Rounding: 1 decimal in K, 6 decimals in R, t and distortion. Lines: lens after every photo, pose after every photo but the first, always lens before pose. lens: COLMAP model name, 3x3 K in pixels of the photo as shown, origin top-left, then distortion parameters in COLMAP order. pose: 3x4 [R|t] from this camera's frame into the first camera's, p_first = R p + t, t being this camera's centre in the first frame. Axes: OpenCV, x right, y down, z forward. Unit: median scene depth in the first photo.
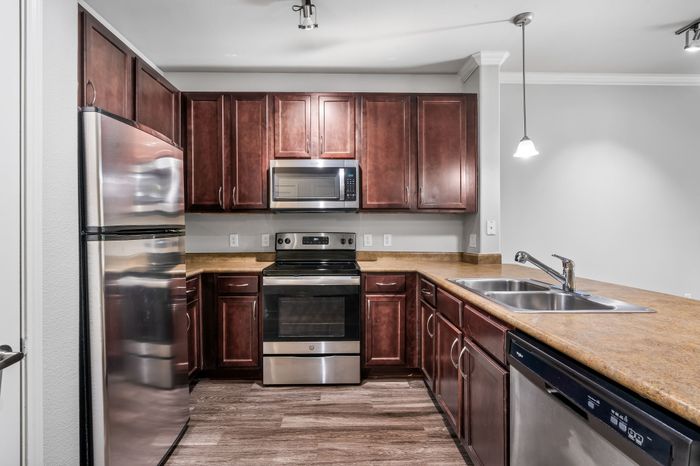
lens RADIAL K [[327.0, 0, 346.8], [0, 327.0, 230.5], [0, 0, 1]] dist [-0.009541, 0.003442]
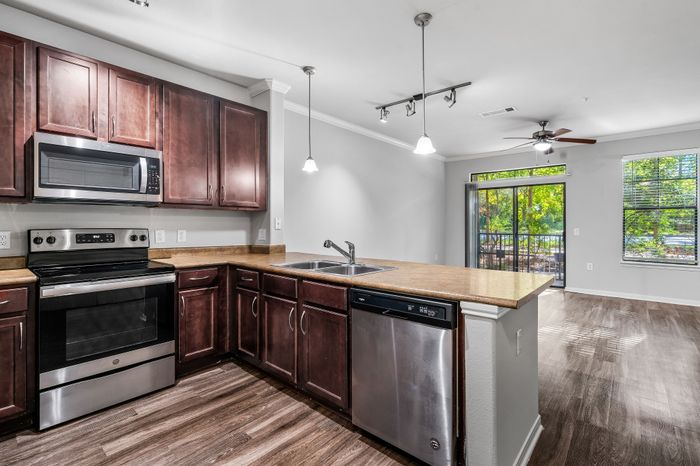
lens RADIAL K [[327.0, 0, 352.6], [0, 327.0, 224.2], [0, 0, 1]] dist [-0.009541, 0.003442]
pose [[0.671709, 0.001746, 0.740813, -0.314450], [0.002776, 0.999984, -0.004874, 0.000863], [-0.740810, 0.005331, 0.671694, -0.041275]]
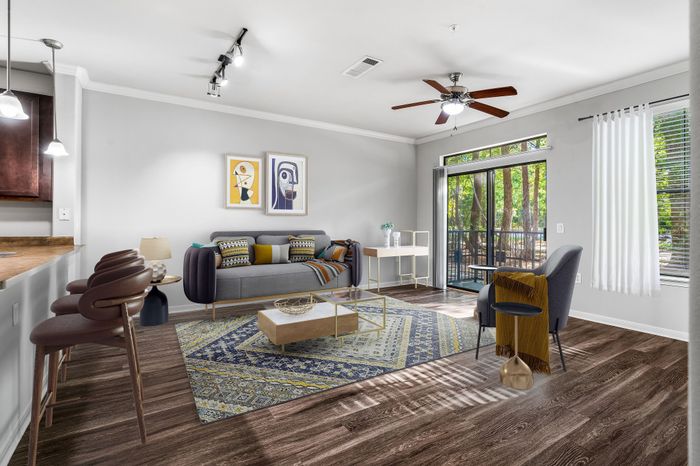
lens RADIAL K [[327.0, 0, 341.2], [0, 327.0, 223.6], [0, 0, 1]] dist [-0.009541, 0.003442]
pose [[0.858687, 0.000840, 0.512500, 0.772411], [-0.000457, 1.000000, -0.000873, 0.028489], [-0.512501, 0.000516, 0.858687, -0.554484]]
